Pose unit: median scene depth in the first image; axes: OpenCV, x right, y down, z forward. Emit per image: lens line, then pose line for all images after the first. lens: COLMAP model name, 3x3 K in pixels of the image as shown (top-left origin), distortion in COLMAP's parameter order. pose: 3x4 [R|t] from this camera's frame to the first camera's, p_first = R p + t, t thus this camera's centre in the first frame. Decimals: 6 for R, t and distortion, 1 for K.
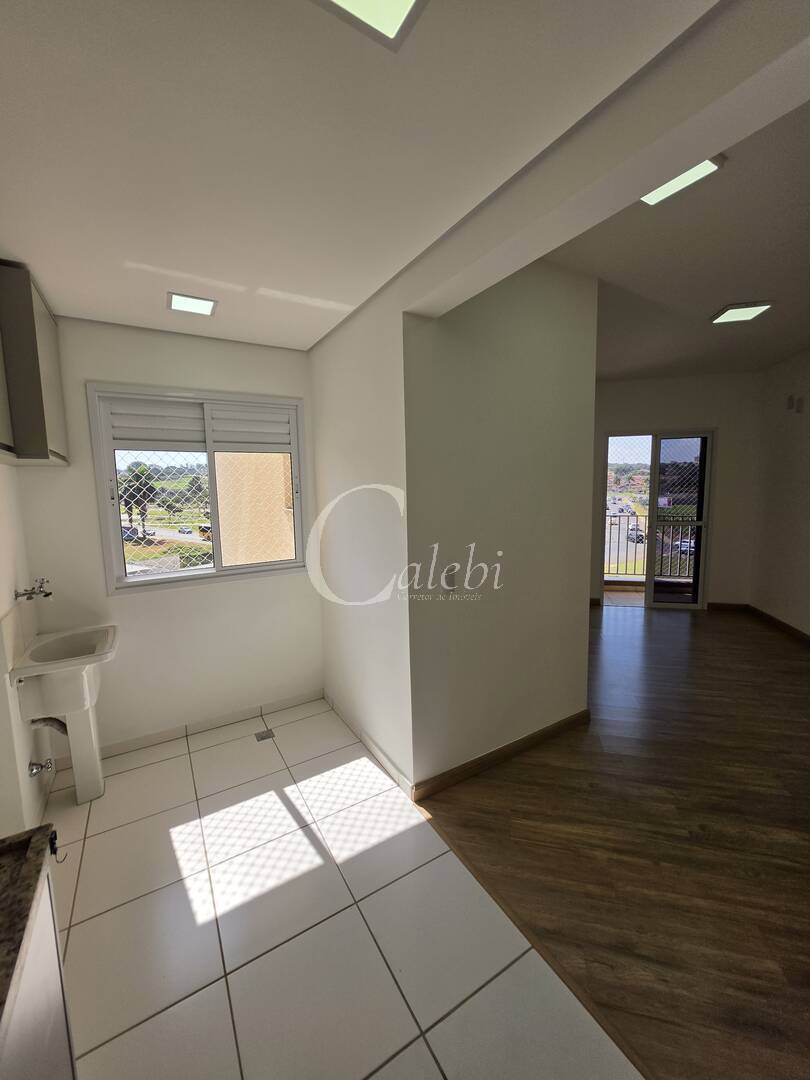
lens RADIAL K [[432.4, 0, 406.4], [0, 432.4, 533.2], [0, 0, 1]] dist [-0.003812, 0.000272]
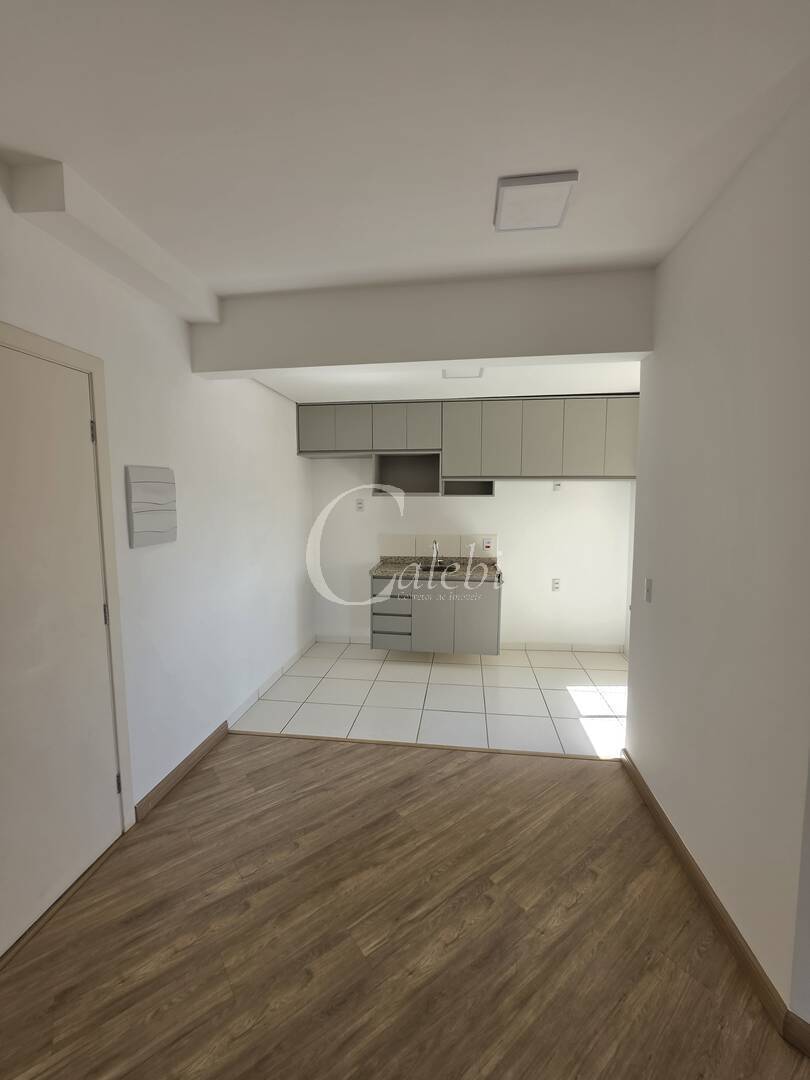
lens RADIAL K [[432.4, 0, 406.4], [0, 432.4, 533.2], [0, 0, 1]] dist [-0.003812, 0.000272]
pose [[-0.627853, 0.091326, -0.772956, 1.239388], [-0.070071, 0.982427, 0.172993, -0.163658], [0.775172, 0.162776, -0.610420, 1.135428]]
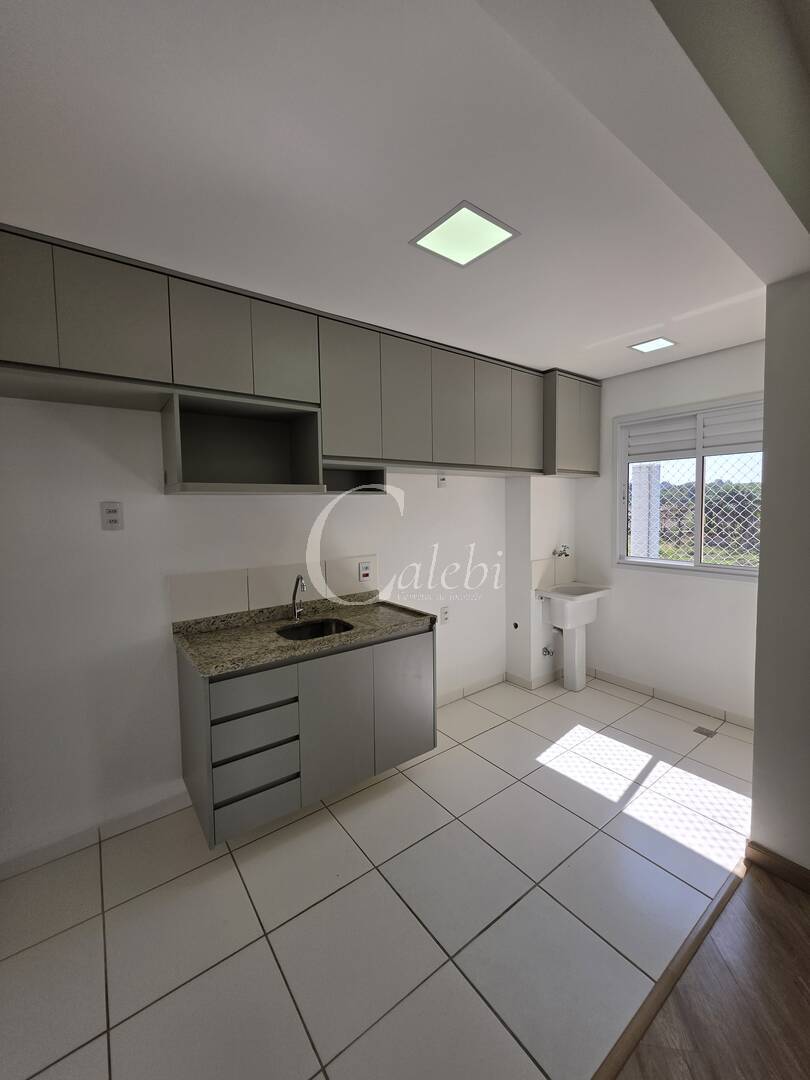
lens RADIAL K [[432.4, 0, 406.4], [0, 432.4, 533.2], [0, 0, 1]] dist [-0.003812, 0.000272]
pose [[0.096436, 0.084450, -0.991750, 0.717549], [-0.093436, 0.992762, 0.075451, -0.010135], [0.990944, 0.085389, 0.103629, 0.195904]]
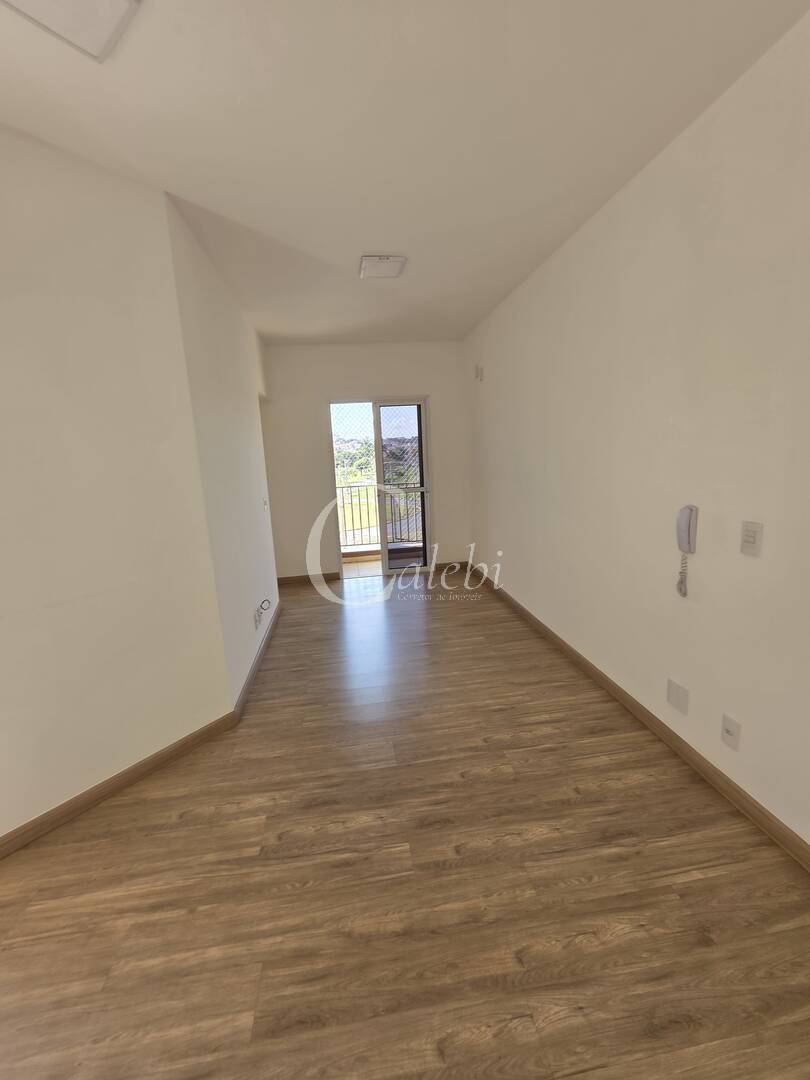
lens RADIAL K [[438.7, 0, 400.8], [0, 438.7, 528.8], [0, 0, 1]] dist [-0.000120, -0.000012]
pose [[0.930457, -0.087453, 0.355811, 0.576799], [0.071162, 0.995739, 0.058649, 0.015849], [-0.359424, -0.029250, 0.932716, 0.078333]]
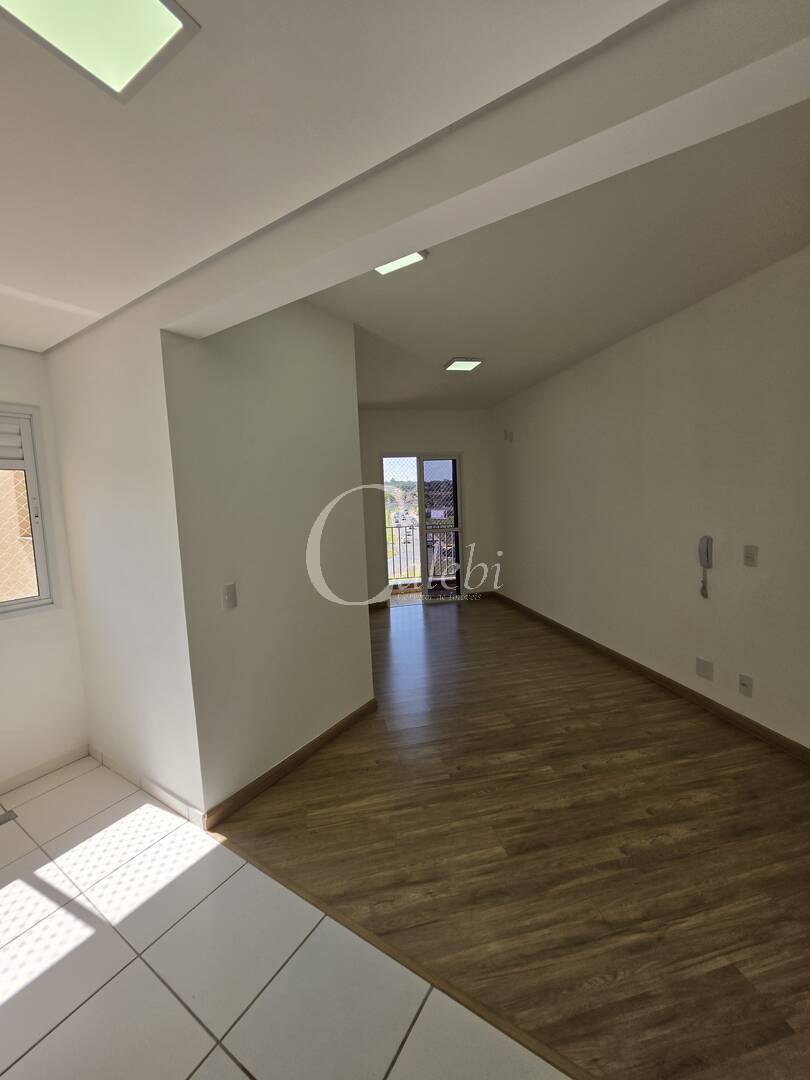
lens RADIAL K [[432.4, 0, 406.4], [0, 432.4, 533.2], [0, 0, 1]] dist [-0.003812, 0.000272]
pose [[0.897108, -0.056096, 0.438236, 0.031831], [0.074172, 0.996951, -0.024221, 0.016503], [-0.435541, 0.054233, 0.898534, -0.091272]]
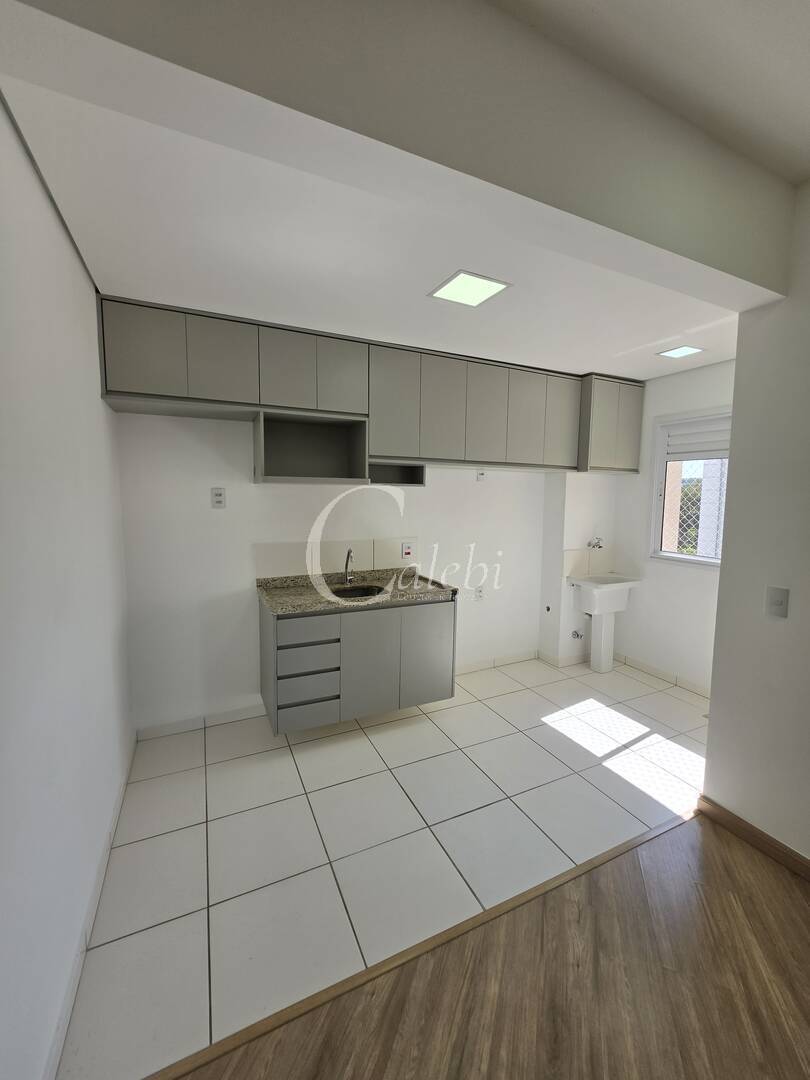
lens RADIAL K [[432.4, 0, 406.4], [0, 432.4, 533.2], [0, 0, 1]] dist [-0.003812, 0.000272]
pose [[-0.101721, 0.112496, -0.988432, 0.957061], [-0.116934, 0.985346, 0.124179, -0.040013], [0.987917, 0.128213, -0.087076, 0.338464]]
